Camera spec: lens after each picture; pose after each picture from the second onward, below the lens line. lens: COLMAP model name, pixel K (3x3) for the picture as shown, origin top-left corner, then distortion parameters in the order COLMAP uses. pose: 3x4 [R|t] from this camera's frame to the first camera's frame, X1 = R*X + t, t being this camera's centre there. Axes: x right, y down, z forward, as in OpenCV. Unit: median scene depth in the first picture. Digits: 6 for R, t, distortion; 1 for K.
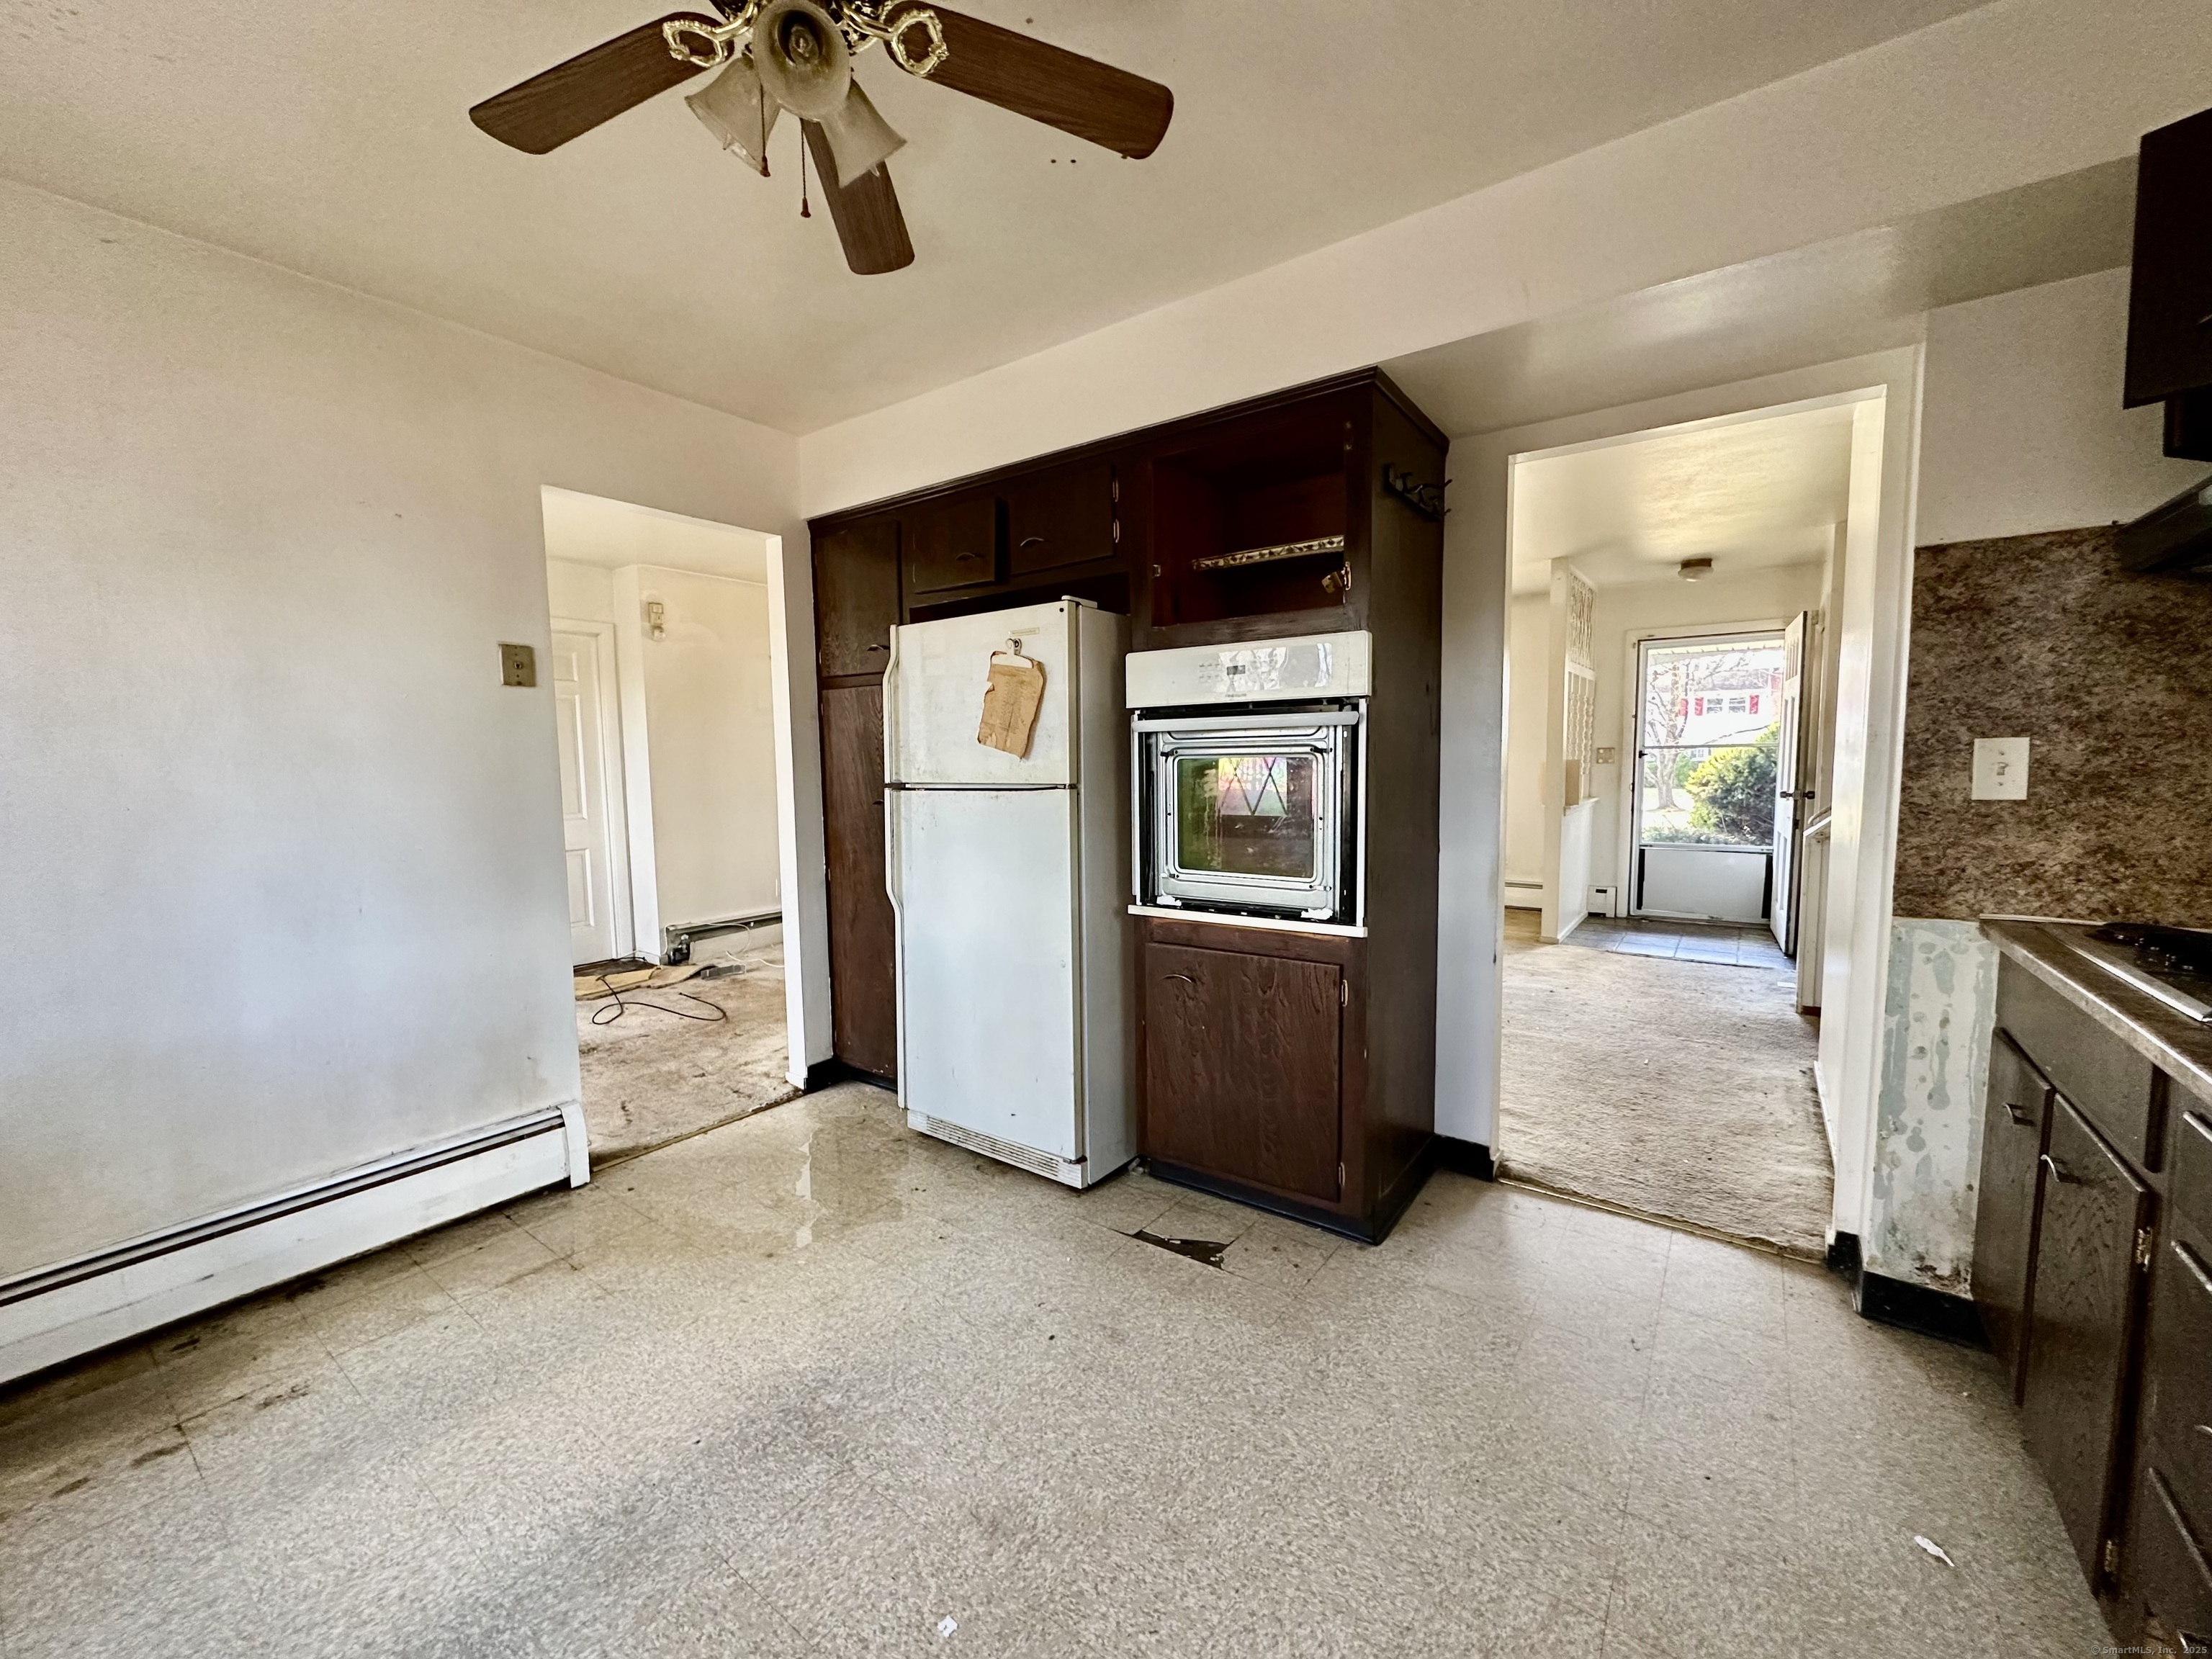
lens RADIAL K [[880.7, 0, 1106.0], [0, 880.7, 829.5], [0, 0, 1]] dist [0.002081, -0.000023]
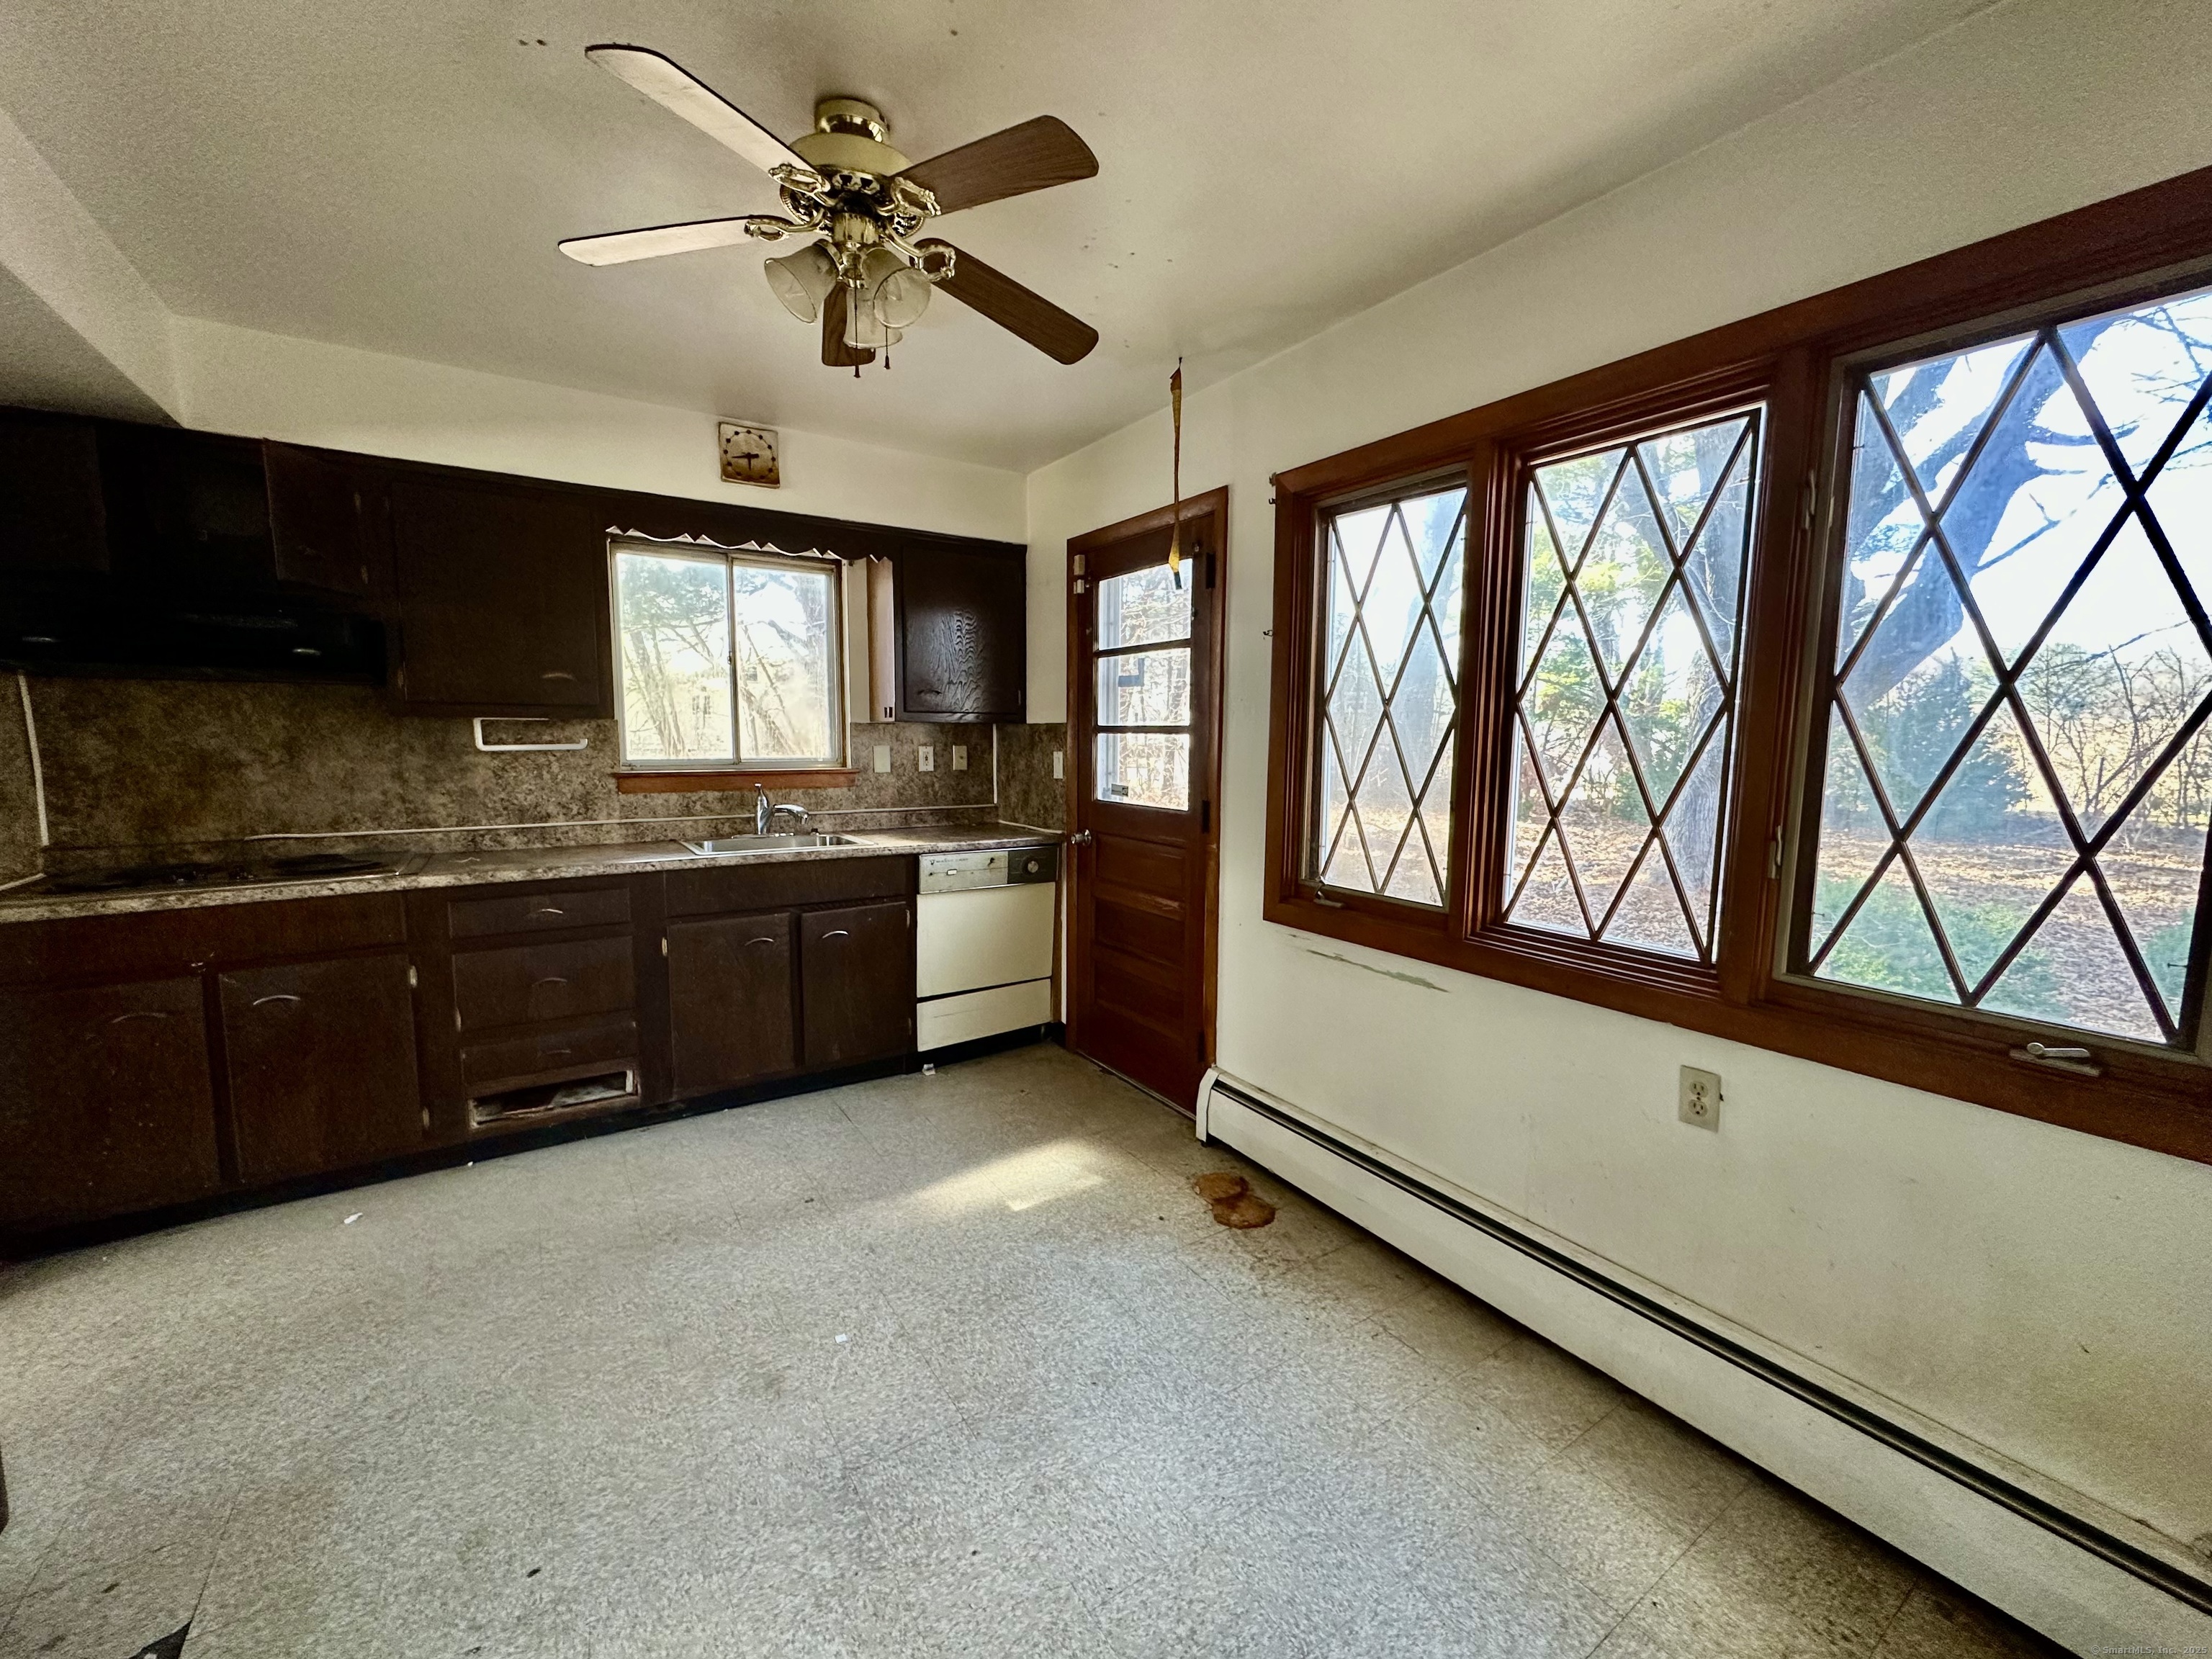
lens RADIAL K [[880.7, 0, 1106.0], [0, 880.7, 829.5], [0, 0, 1]] dist [0.002081, -0.000023]
pose [[-0.938017, -0.035574, 0.344758, -0.855902], [0.032200, 0.981471, 0.188885, -0.179671], [-0.345089, 0.188279, -0.919491, 1.612264]]
